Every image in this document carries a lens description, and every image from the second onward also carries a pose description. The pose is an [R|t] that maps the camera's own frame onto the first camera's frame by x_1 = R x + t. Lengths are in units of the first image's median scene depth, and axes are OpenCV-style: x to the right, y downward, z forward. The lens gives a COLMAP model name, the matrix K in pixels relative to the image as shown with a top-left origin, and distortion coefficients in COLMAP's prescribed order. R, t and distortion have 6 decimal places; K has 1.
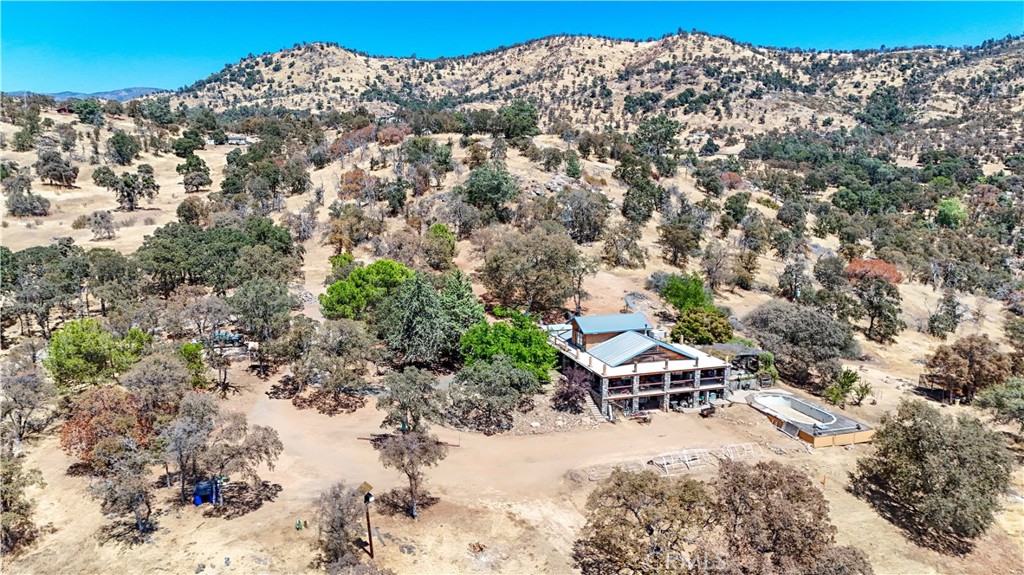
lens RADIAL K [[750.1, 0, 511.4], [0, 750.1, 288.1], [0, 0, 1]] dist [0.076399, -0.068367]
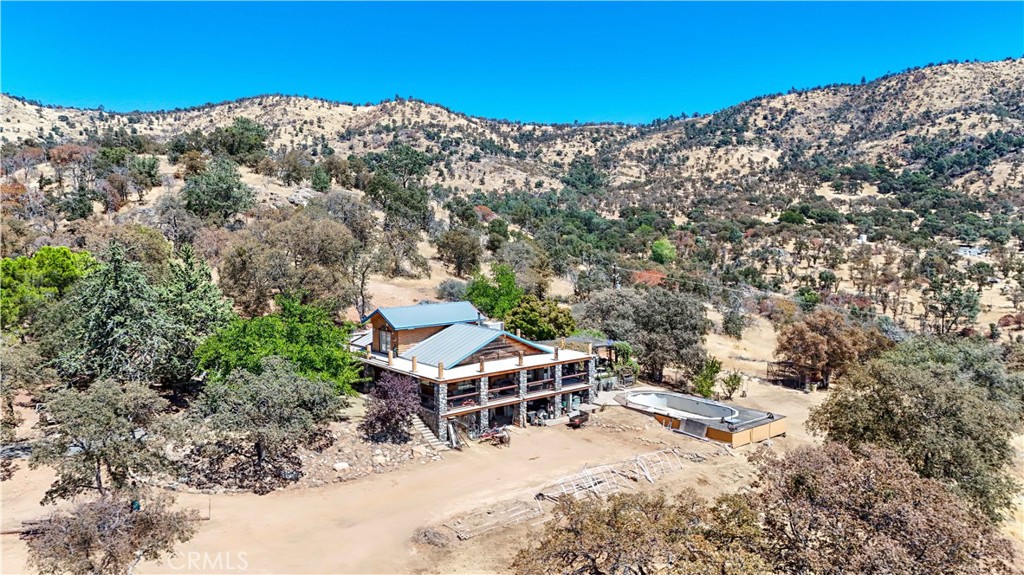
lens RADIAL K [[750.1, 0, 512.3], [0, 750.1, 288.2], [0, 0, 1]] dist [0.076399, -0.068367]
pose [[0.934874, -0.038444, 0.352892, -0.003211], [0.069191, 0.994785, -0.074930, 0.006092], [-0.348172, 0.094467, 0.932659, 0.023802]]
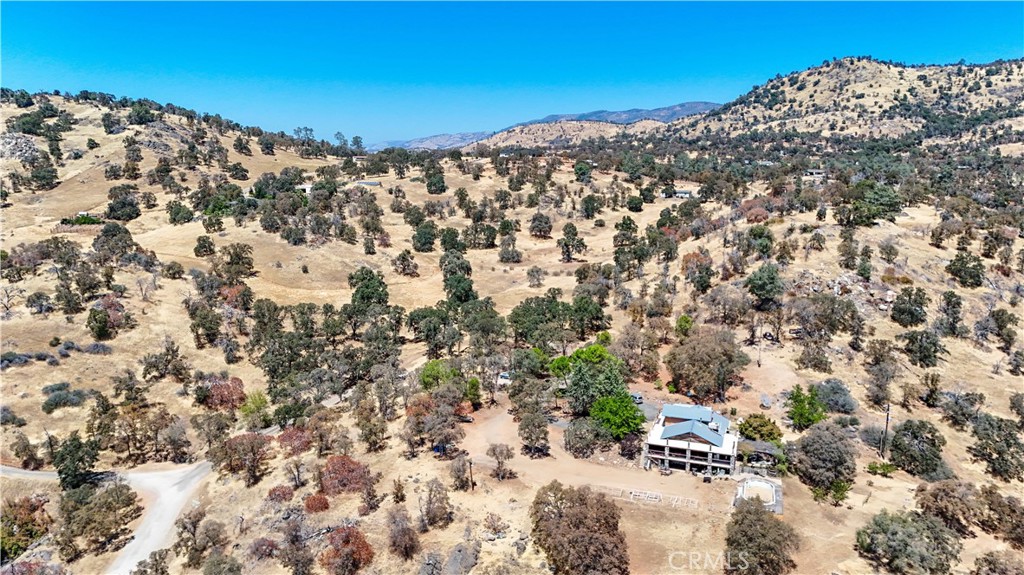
lens RADIAL K [[750.1, 0, 511.6], [0, 750.1, 287.3], [0, 0, 1]] dist [0.076399, -0.068367]
pose [[0.780898, 0.107412, -0.615354, 0.061720], [-0.112143, 0.993207, 0.031054, -0.017394], [0.614509, 0.044757, 0.787639, -0.039228]]
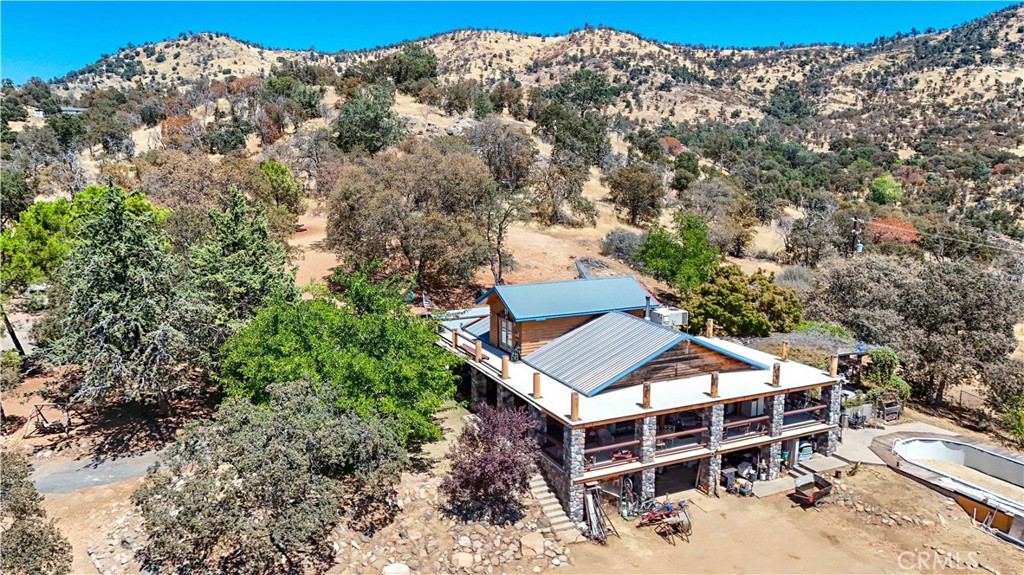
lens RADIAL K [[750.1, 0, 512.2], [0, 750.1, 287.1], [0, 0, 1]] dist [0.076399, -0.068367]
pose [[0.992929, -0.026140, 0.115794, 0.003191], [0.026662, 0.999640, -0.002965, 0.003112], [-0.115675, 0.006031, 0.993269, 0.041162]]
